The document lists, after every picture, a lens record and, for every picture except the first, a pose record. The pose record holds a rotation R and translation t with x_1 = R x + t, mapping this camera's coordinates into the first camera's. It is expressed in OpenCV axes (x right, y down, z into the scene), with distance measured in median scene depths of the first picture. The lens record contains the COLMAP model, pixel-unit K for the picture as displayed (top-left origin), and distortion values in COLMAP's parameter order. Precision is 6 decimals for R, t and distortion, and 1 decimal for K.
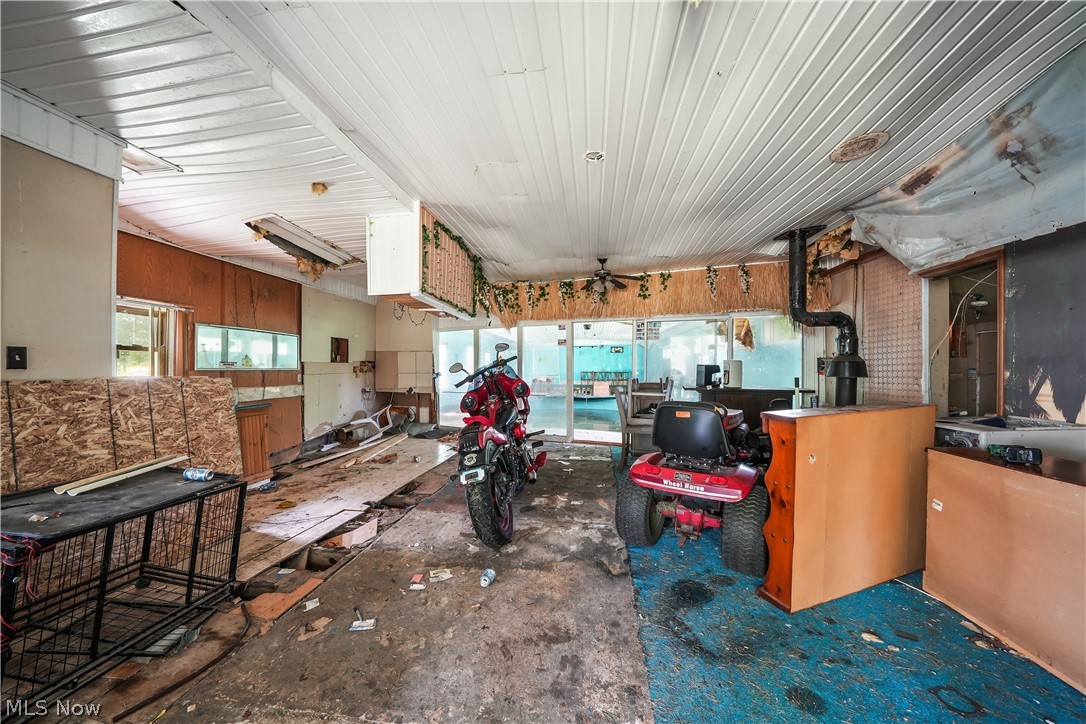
lens RADIAL K [[381.8, 0, 544.9], [0, 381.8, 360.5], [0, 0, 1]] dist [-0.019674, 0.000398]
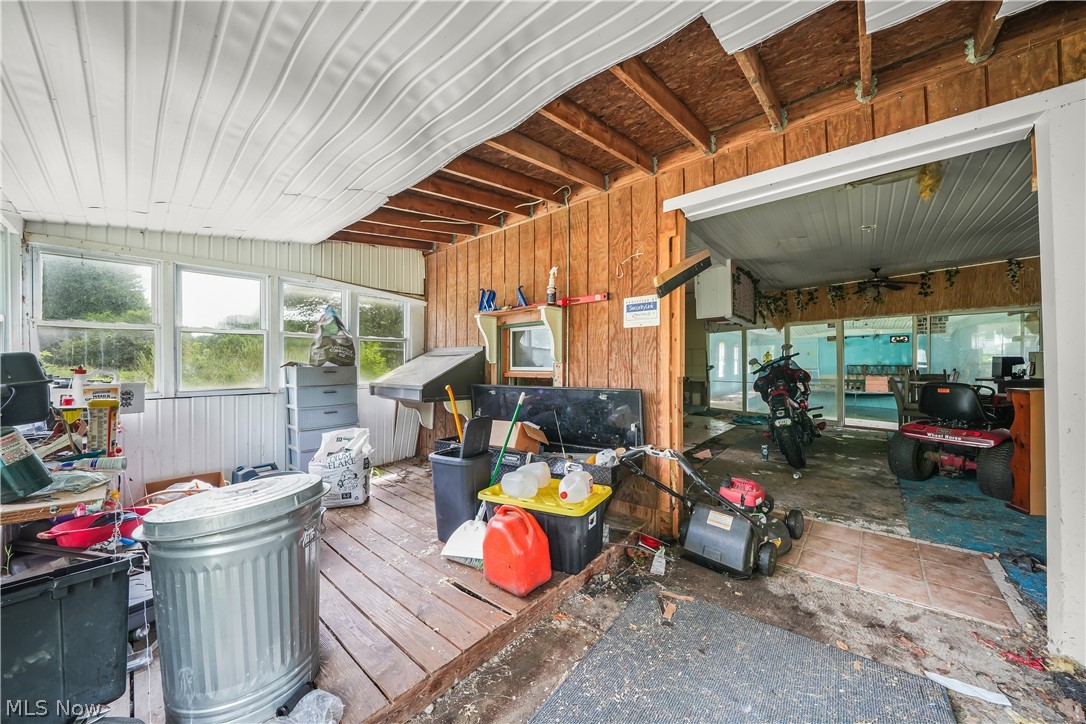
lens RADIAL K [[381.8, 0, 544.9], [0, 381.8, 360.5], [0, 0, 1]] dist [-0.019674, 0.000398]
pose [[0.838653, -0.010739, -0.544560, -0.075315], [0.018743, 0.999782, 0.009149, -0.010628], [0.544343, -0.017879, 0.838672, -0.520918]]
